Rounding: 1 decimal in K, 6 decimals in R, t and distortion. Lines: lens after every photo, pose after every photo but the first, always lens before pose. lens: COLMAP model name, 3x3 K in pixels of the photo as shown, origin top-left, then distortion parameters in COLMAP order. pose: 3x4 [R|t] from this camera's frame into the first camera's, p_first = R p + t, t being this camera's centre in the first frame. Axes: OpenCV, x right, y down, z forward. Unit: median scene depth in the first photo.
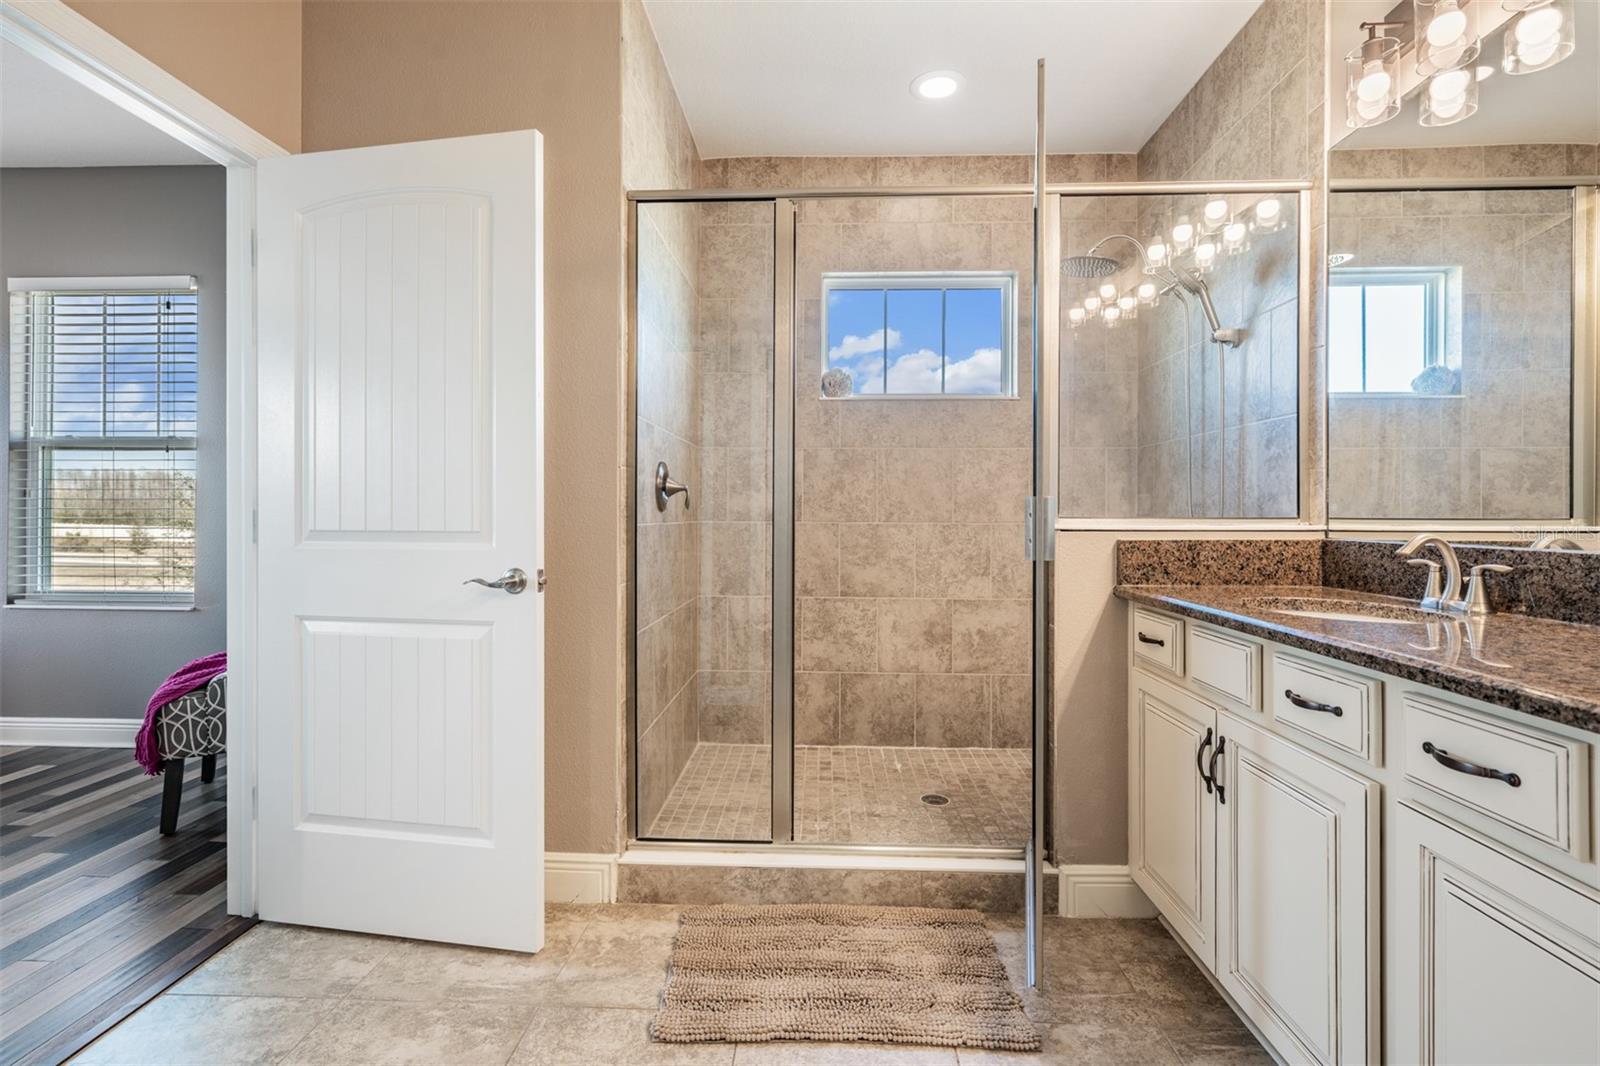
lens RADIAL K [[737.0, 0, 794.9], [0, 737.0, 510.1], [0, 0, 1]] dist [-0.000182, -0.000370]
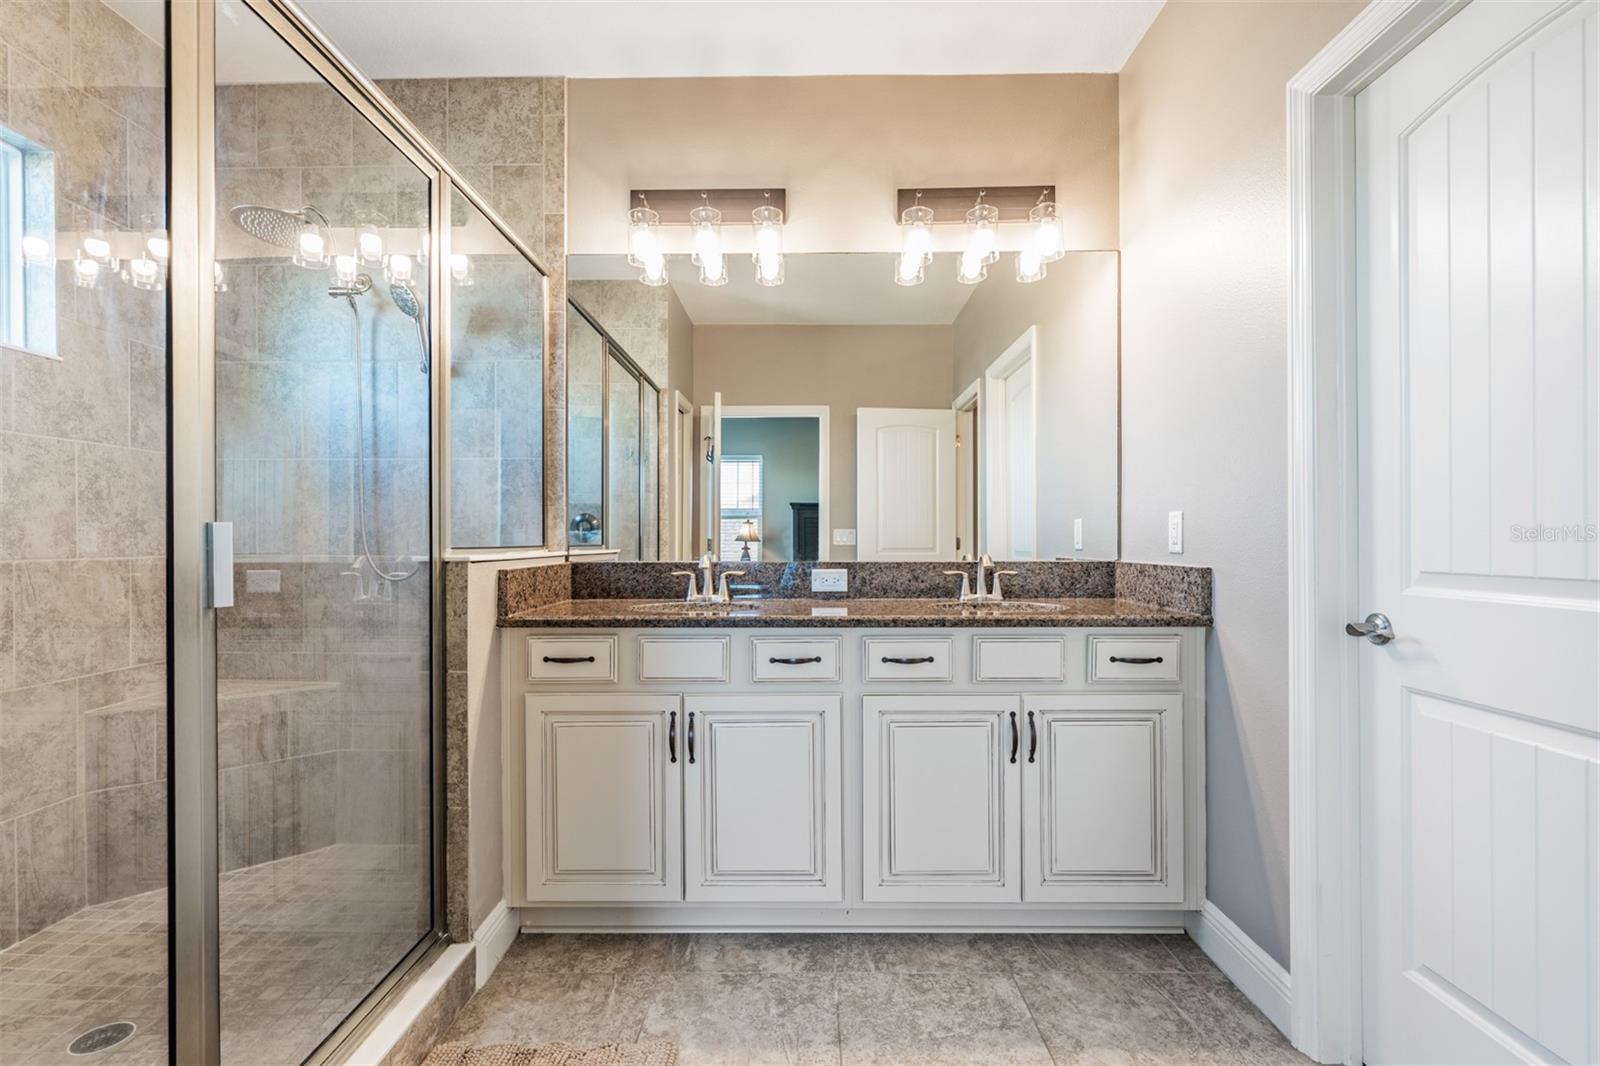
lens RADIAL K [[734.6, 0, 799.5], [0, 734.6, 539.1], [0, 0, 1]] dist [0.001419, 0.000027]
pose [[-0.033424, -0.000850, 0.999441, -0.430283], [-0.002931, 0.999995, 0.000753, -0.001990], [-0.999437, -0.002904, -0.033426, 0.499078]]
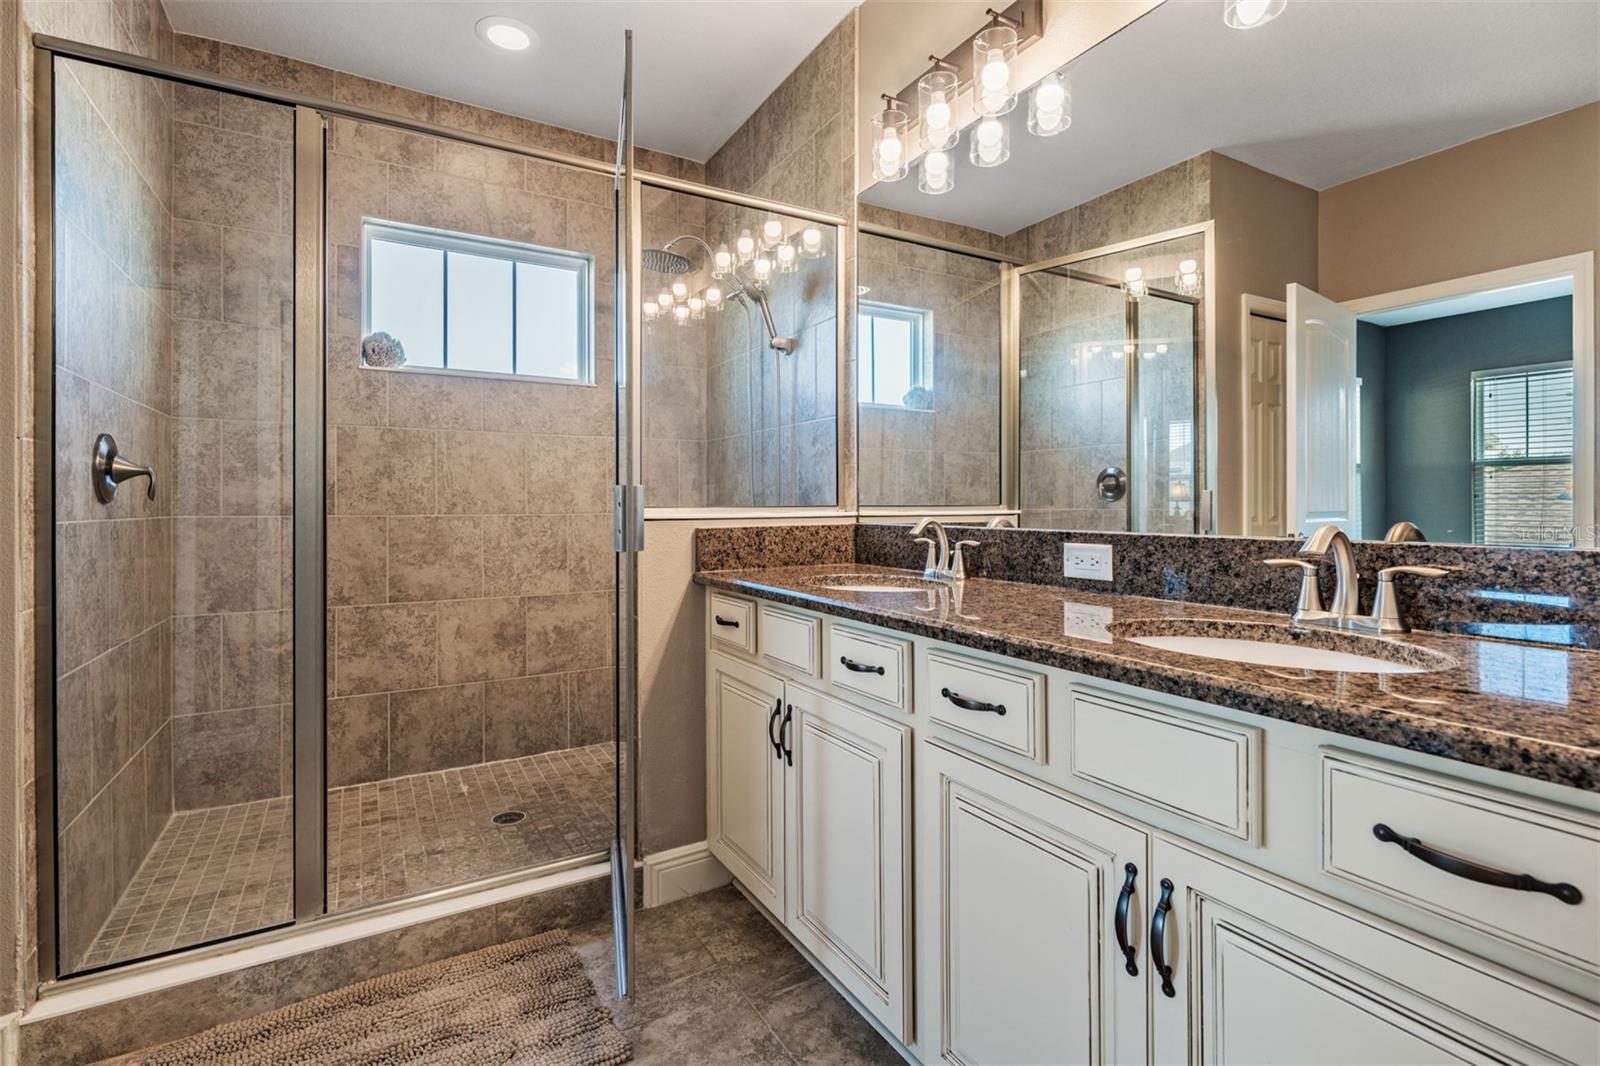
lens RADIAL K [[741.5, 0, 794.7], [0, 741.5, 502.2], [0, 0, 1]] dist [0.000947, -0.000828]
pose [[0.843221, -0.004376, 0.537549, -0.003529], [0.003413, 0.999990, 0.002786, 0.001225], [-0.537555, -0.000514, 0.843228, 0.038000]]
